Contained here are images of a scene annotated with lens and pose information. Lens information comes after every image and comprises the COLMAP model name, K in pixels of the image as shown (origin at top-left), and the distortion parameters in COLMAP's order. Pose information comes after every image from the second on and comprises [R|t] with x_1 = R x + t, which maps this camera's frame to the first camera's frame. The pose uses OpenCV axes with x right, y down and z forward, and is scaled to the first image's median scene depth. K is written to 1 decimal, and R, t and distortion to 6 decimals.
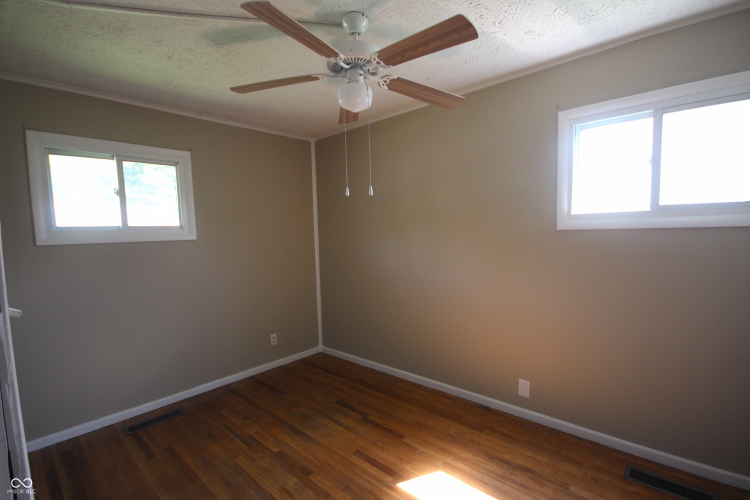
lens RADIAL K [[349.8, 0, 375.6], [0, 349.8, 257.7], [0, 0, 1]] dist [-0.003175, -0.000497]
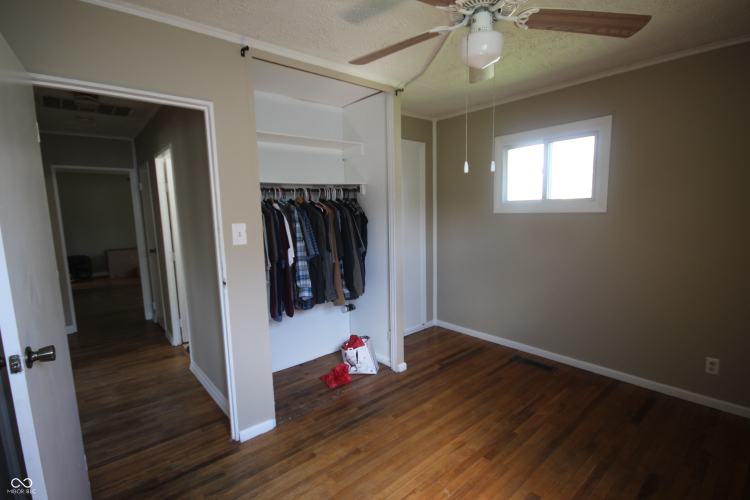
lens RADIAL K [[349.8, 0, 375.6], [0, 349.8, 257.7], [0, 0, 1]] dist [-0.003175, -0.000497]
pose [[-0.125538, 0.162288, -0.978725, 0.612888], [-0.051570, 0.984129, 0.169798, -0.073964], [0.990748, 0.071789, -0.115177, 0.644575]]
